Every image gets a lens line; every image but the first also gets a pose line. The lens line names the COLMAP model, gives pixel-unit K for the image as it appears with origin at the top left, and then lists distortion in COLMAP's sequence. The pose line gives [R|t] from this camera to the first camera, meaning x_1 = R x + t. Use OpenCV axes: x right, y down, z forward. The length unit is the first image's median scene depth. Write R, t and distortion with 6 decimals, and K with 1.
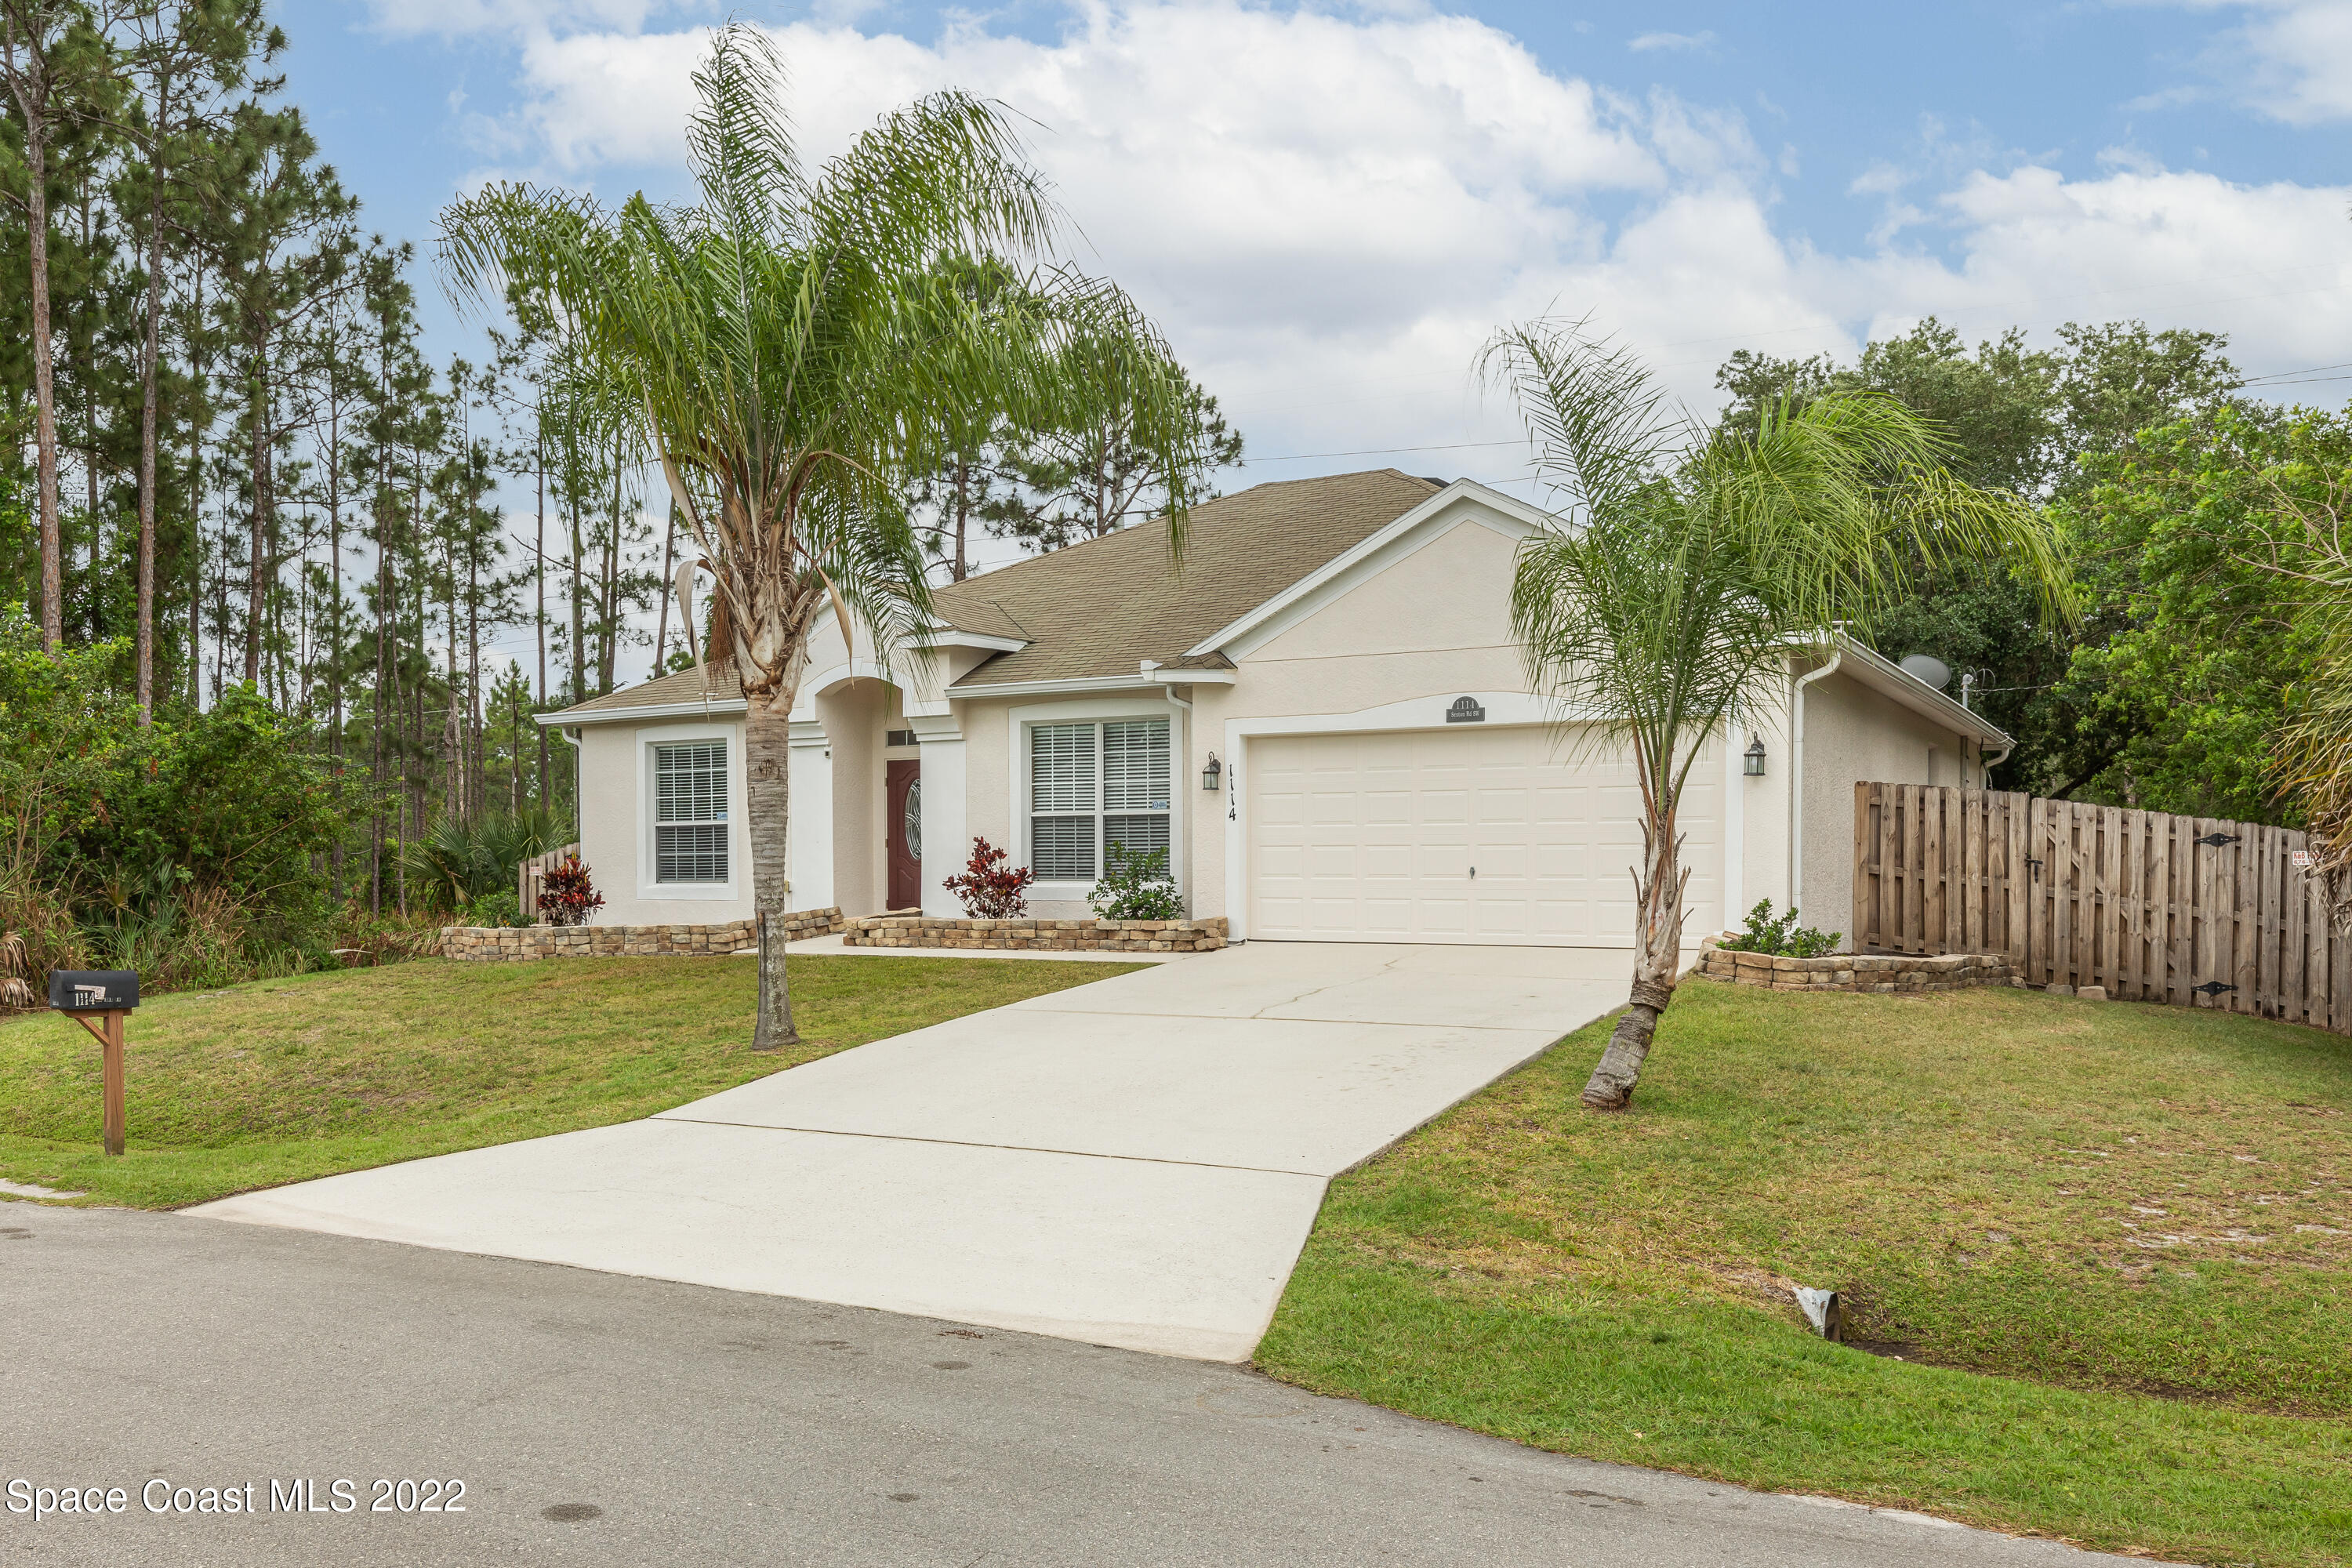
lens RADIAL K [[1735.8, 0, 1175.8], [0, 1735.8, 765.8], [0, 0, 1]] dist [-0.000847, 0.000388]
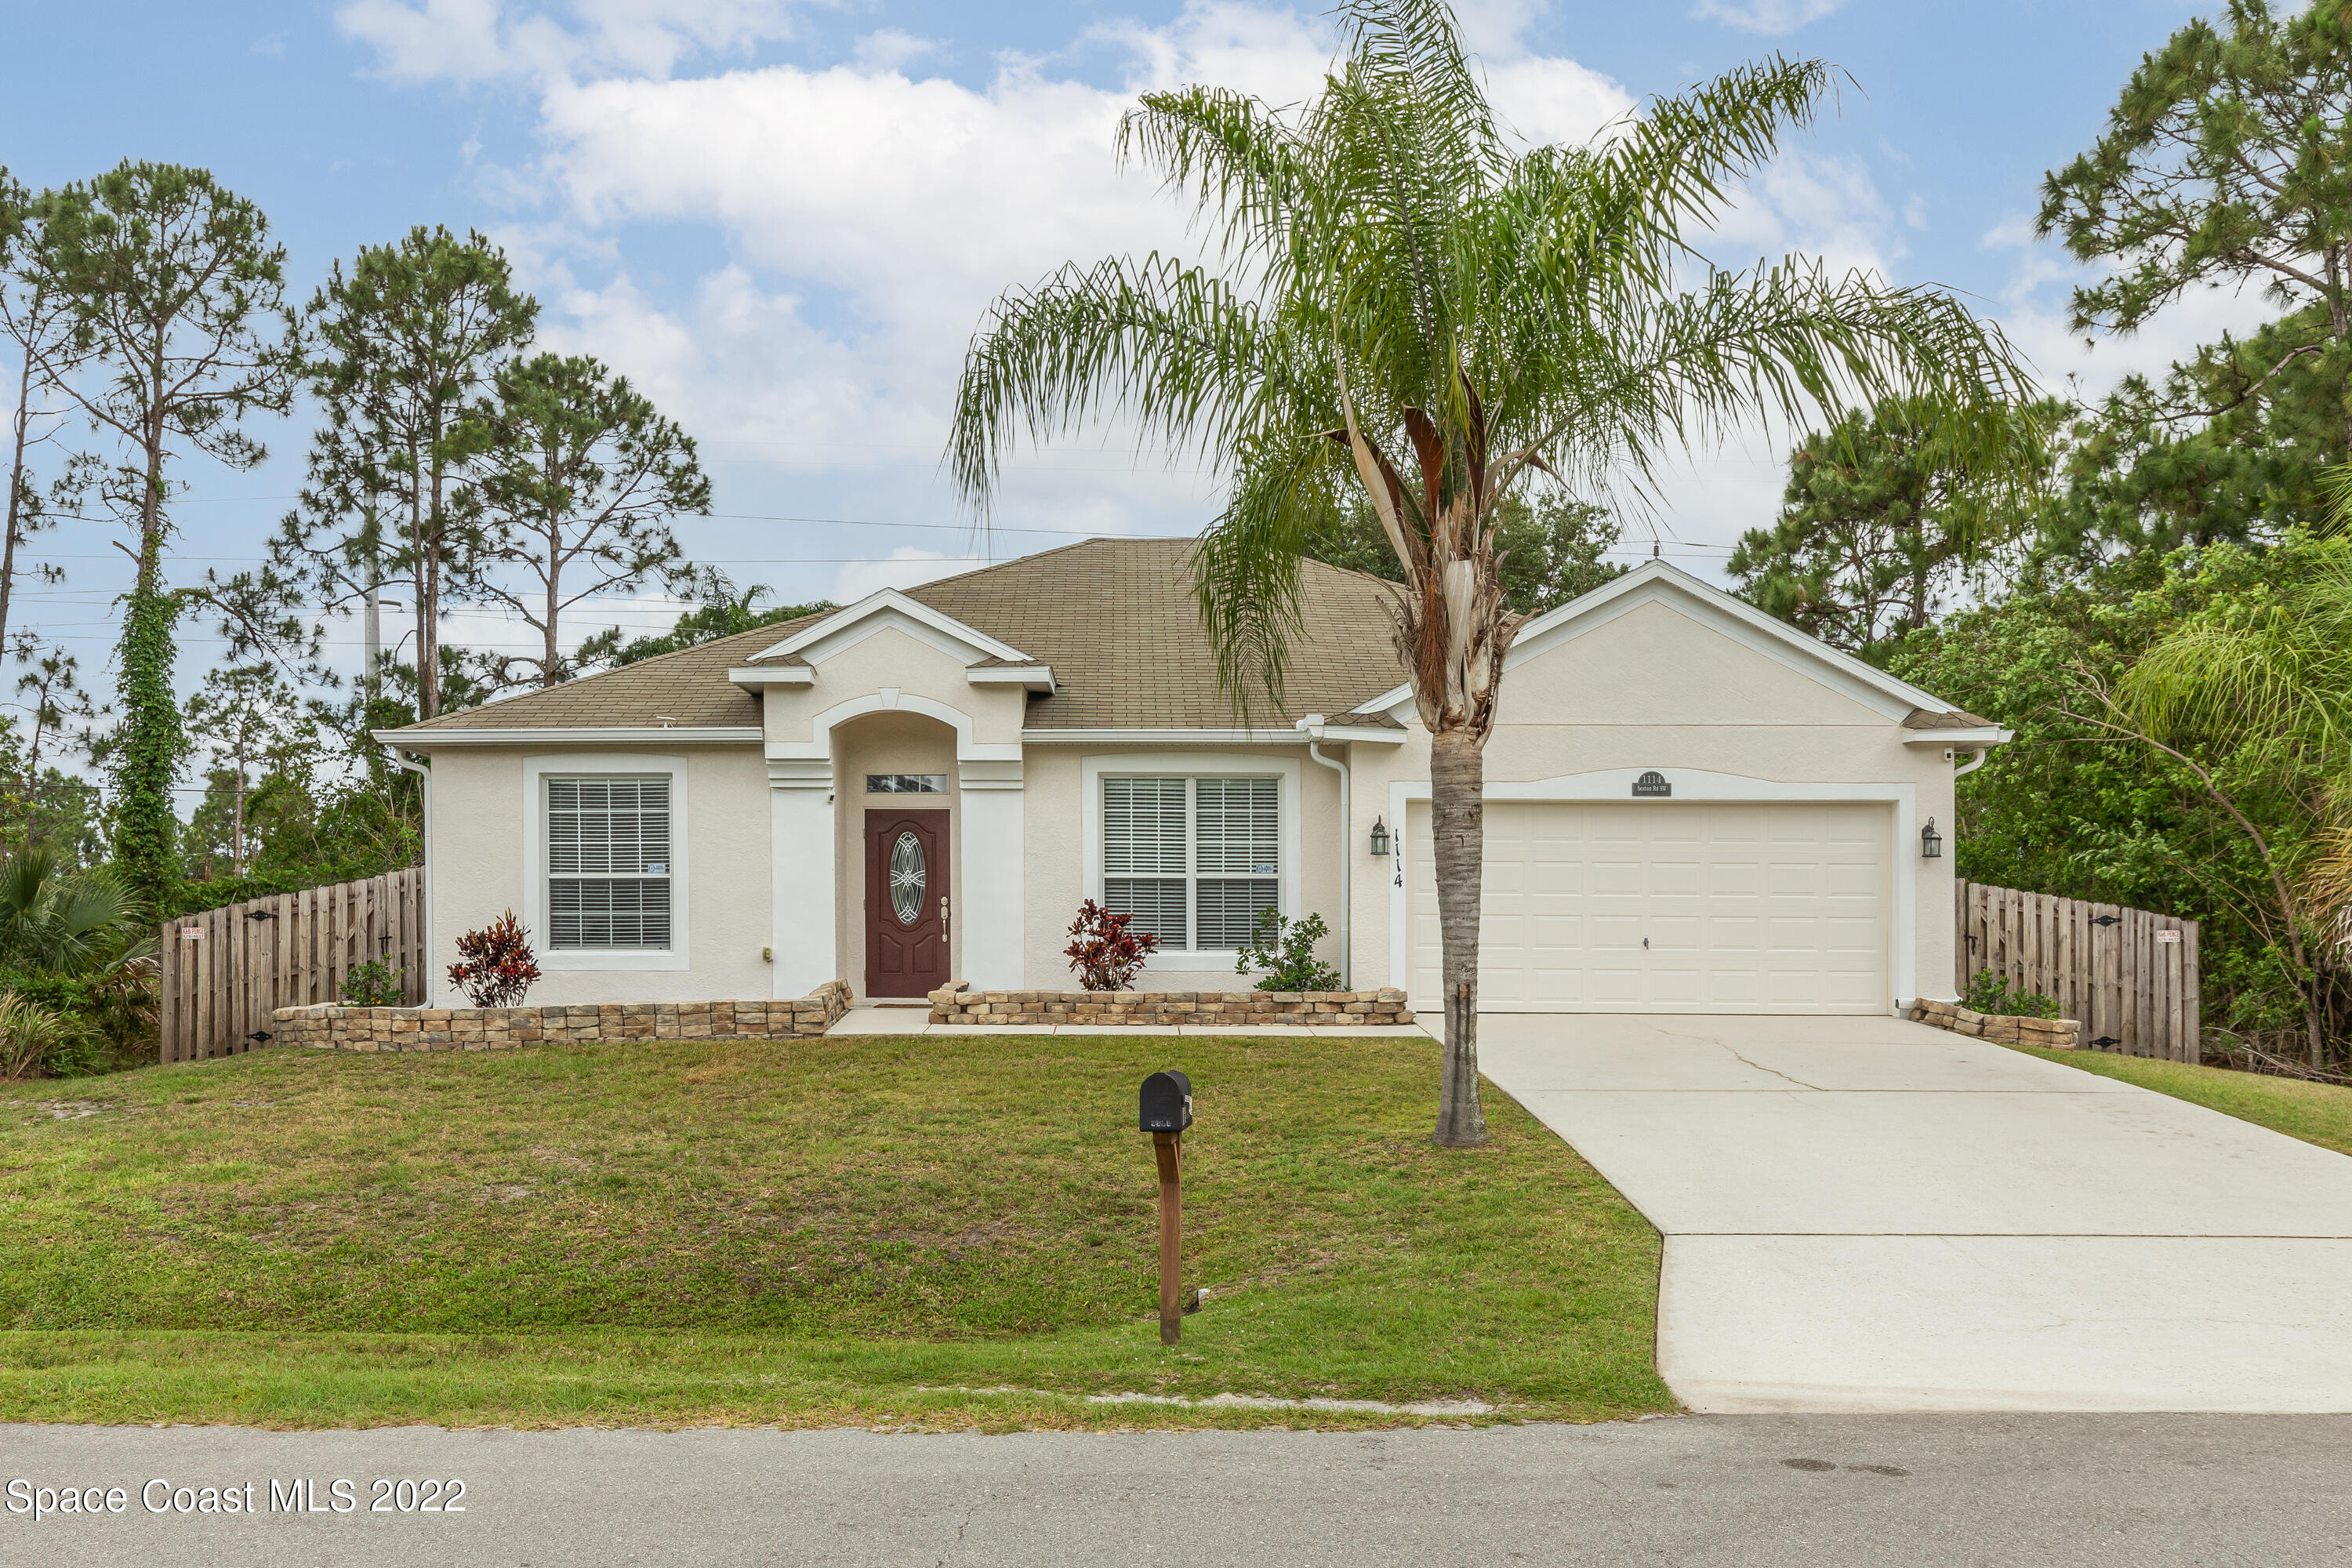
lens RADIAL K [[1678.6, 0, 1176.0], [0, 1678.6, 805.9], [0, 0, 1]] dist [-0.001405, -0.002653]
pose [[0.890540, 0.044455, 0.452727, -0.490070], [-0.034208, 0.998940, -0.030800, 0.019004], [-0.453617, 0.011942, 0.891117, 0.222841]]
